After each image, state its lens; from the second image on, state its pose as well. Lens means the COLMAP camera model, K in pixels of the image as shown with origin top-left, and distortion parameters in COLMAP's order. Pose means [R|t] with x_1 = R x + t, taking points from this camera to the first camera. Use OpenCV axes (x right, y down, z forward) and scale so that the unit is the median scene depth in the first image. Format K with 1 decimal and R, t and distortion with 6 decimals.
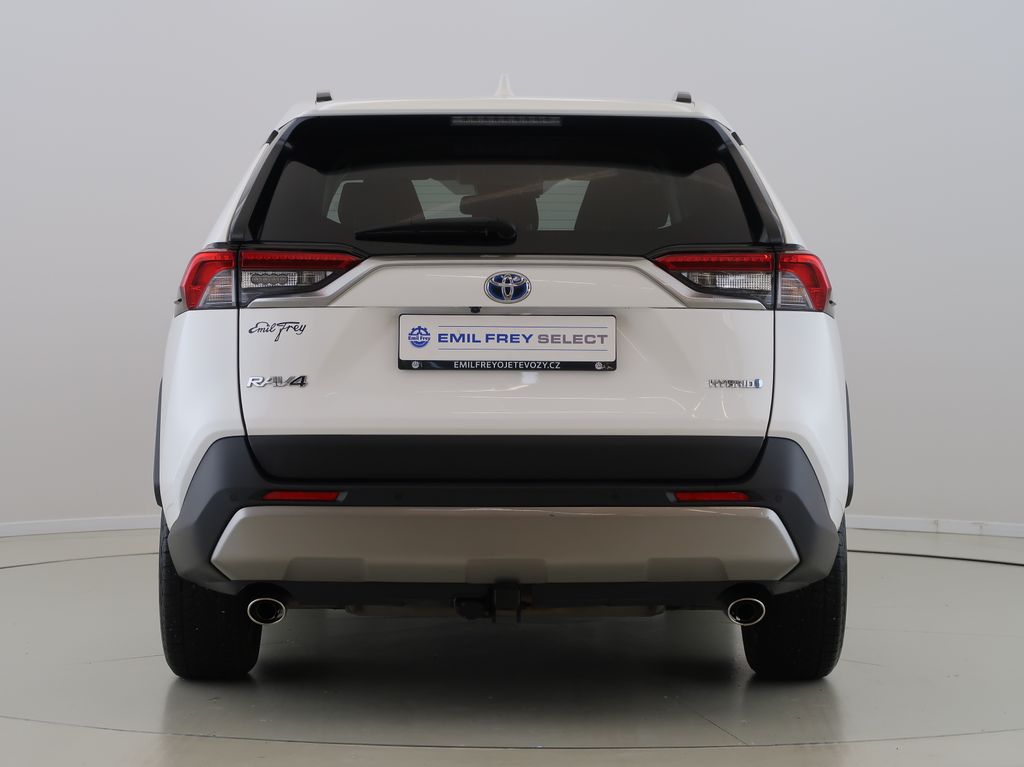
lens RADIAL K [[1544.5, 0, 511.2], [0, 1544.5, 384.6], [0, 0, 1]] dist [0.026501, 0.000000]
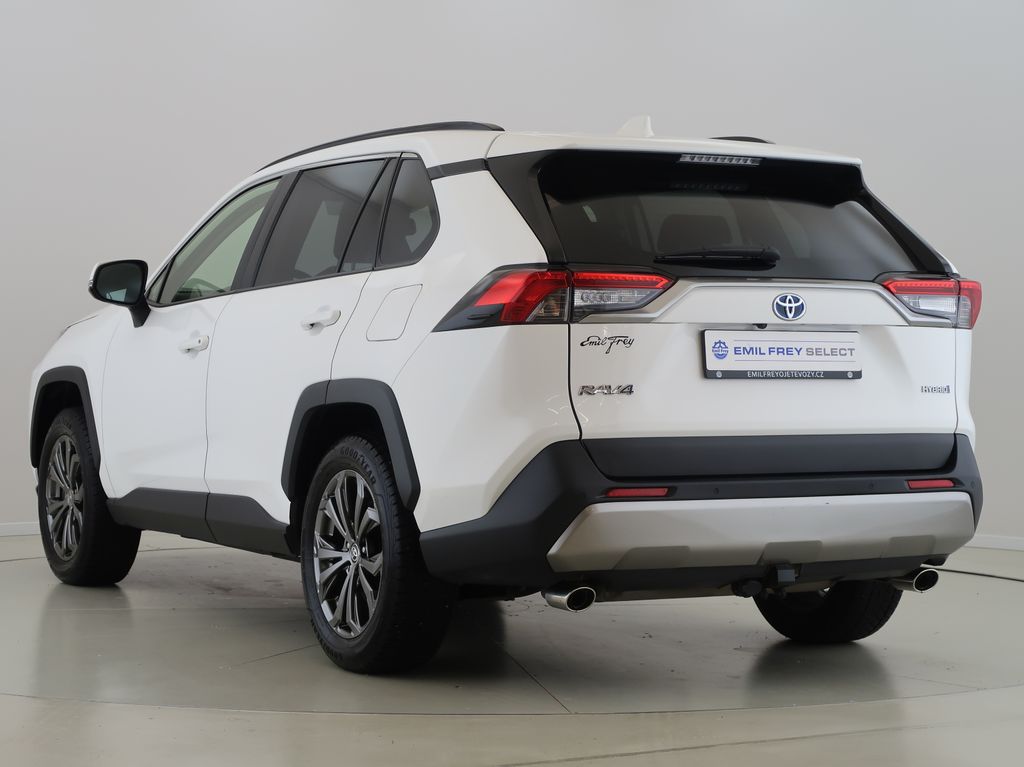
lens RADIAL K [[1544.5, 0, 510.3], [0, 1544.5, 381.1], [0, 0, 1]] dist [0.026501, 0.000000]
pose [[0.942830, -0.004781, 0.333238, -0.580684], [0.007004, 0.999961, -0.005470, -0.002767], [-0.333199, 0.007492, 0.942827, -0.018865]]
